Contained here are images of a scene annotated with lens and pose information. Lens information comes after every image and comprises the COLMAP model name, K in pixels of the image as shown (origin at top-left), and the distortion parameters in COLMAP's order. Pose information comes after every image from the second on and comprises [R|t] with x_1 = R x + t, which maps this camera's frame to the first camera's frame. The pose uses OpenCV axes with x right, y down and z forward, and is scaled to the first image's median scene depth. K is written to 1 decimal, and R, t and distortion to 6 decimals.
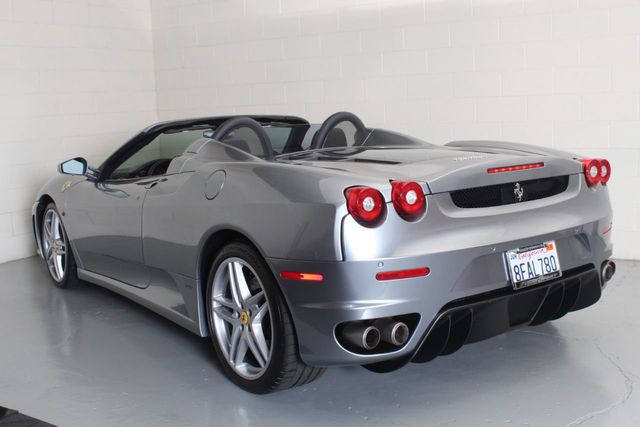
lens RADIAL K [[655.4, 0, 317.9], [0, 655.4, 225.9], [0, 0, 1]] dist [0.077711, 0.000000]
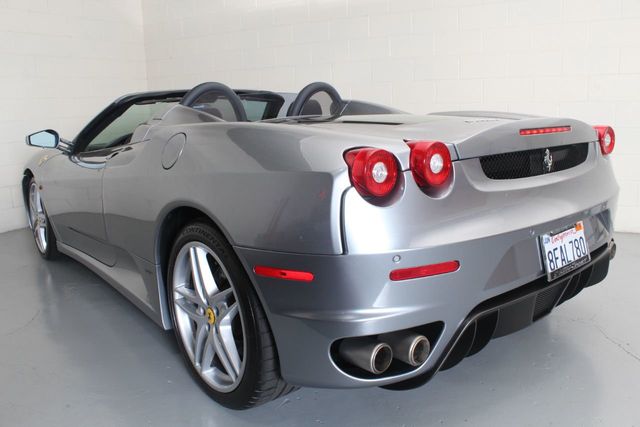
lens RADIAL K [[507.3, 0, 319.6], [0, 507.3, 215.8], [0, 0, 1]] dist [-0.062996, 0.004055]
pose [[0.997904, -0.004719, 0.064544, -0.017695], [0.002149, 0.999204, 0.039824, -0.007253], [-0.064681, -0.039602, 0.997120, 0.375978]]
